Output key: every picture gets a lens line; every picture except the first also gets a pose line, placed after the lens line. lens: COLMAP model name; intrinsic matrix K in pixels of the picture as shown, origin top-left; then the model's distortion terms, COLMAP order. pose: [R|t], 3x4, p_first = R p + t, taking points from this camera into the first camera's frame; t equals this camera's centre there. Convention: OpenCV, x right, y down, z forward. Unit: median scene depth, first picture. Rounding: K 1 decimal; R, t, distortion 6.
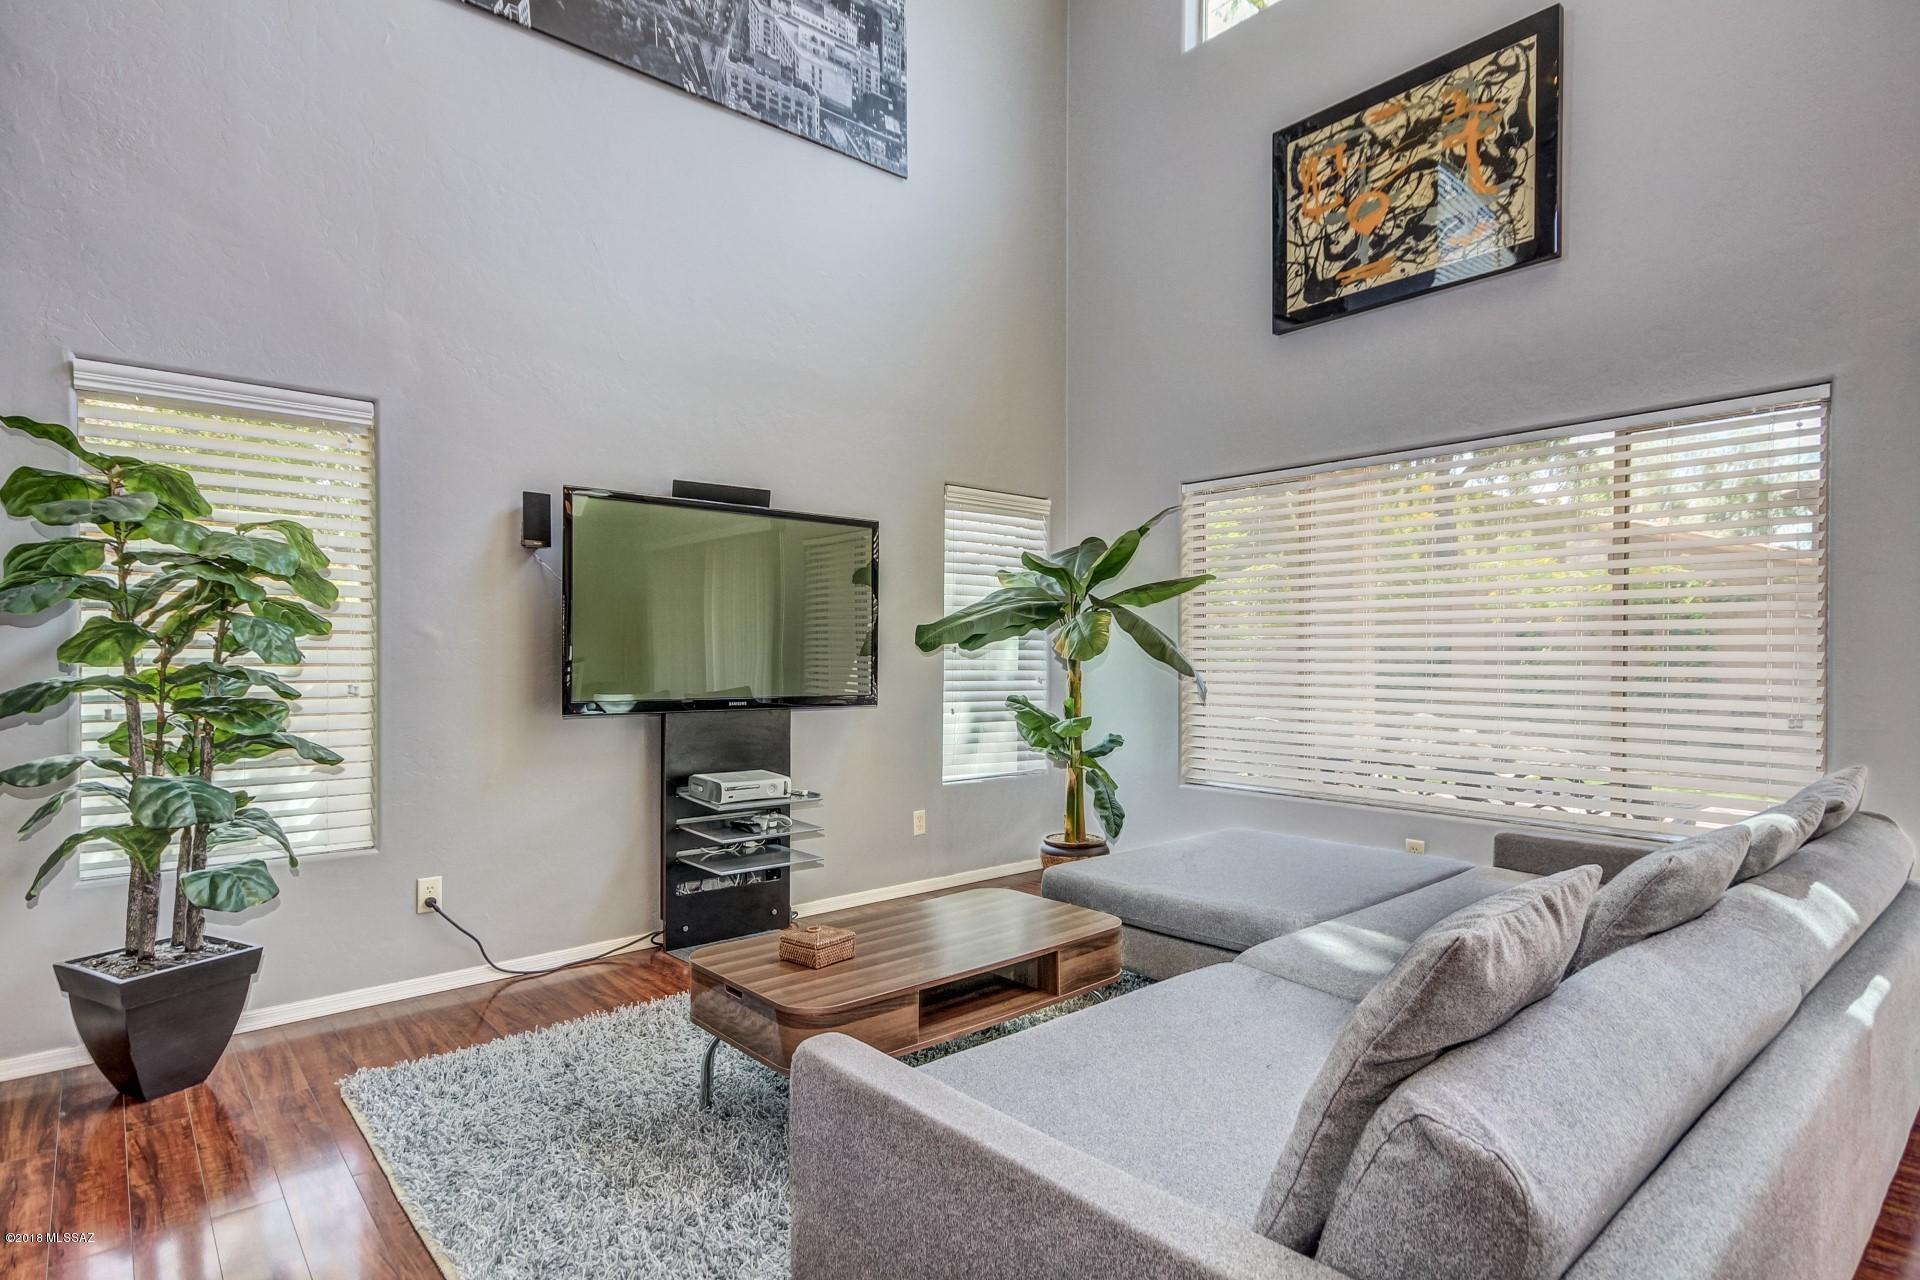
lens RADIAL K [[1017.2, 0, 958.9], [0, 1017.2, 660.6], [0, 0, 1]] dist [0.024325, -0.002469]
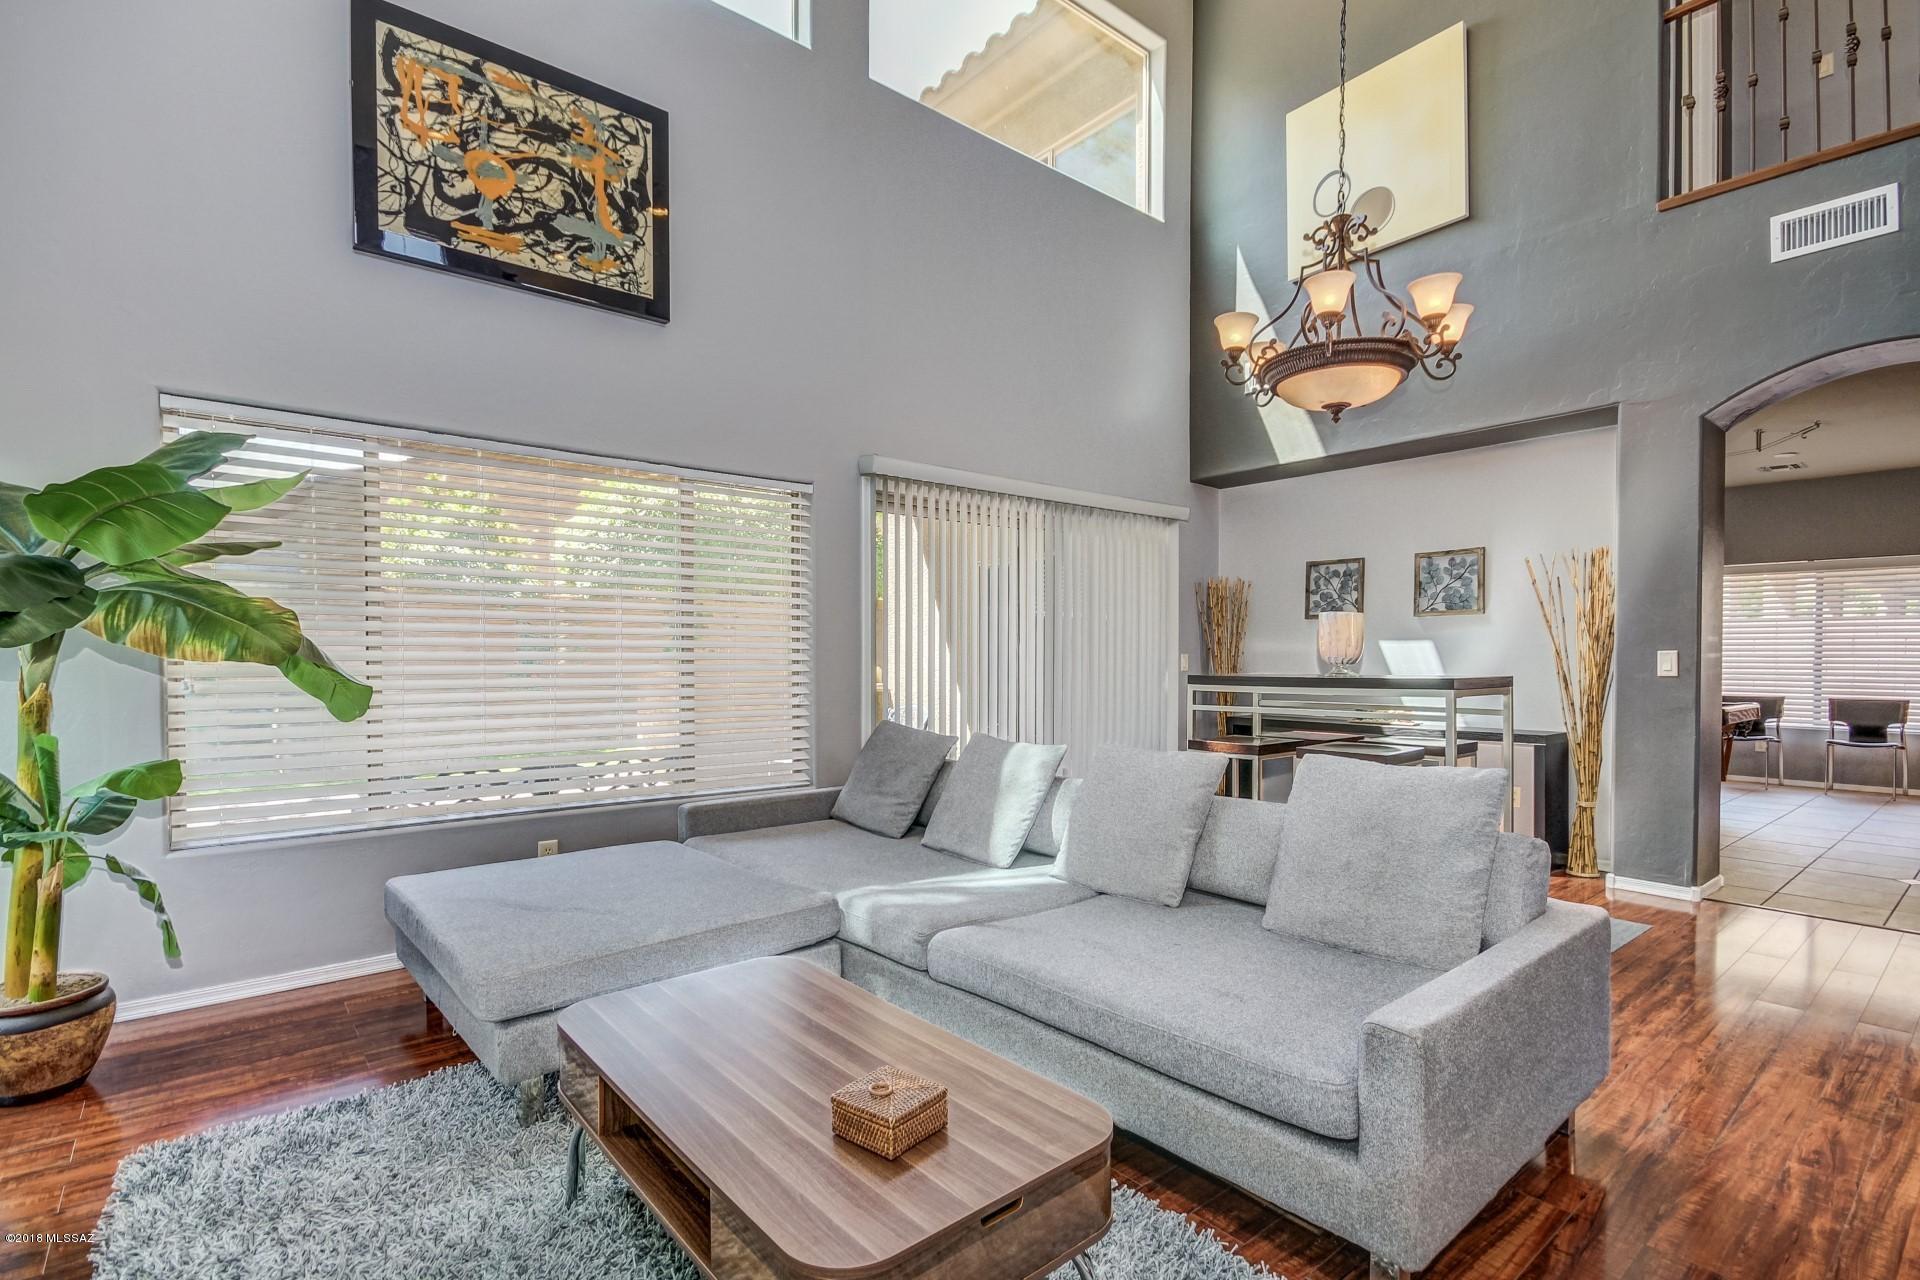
lens RADIAL K [[916.8, 0, 959.9], [0, 916.8, 659.3], [0, 0, 1]] dist [0.019975, -0.006435]
pose [[0.003529, -0.006910, 0.999970, -0.486145], [0.004996, 0.999964, 0.006892, -0.006413], [-0.999981, 0.004971, 0.003564, 0.648361]]
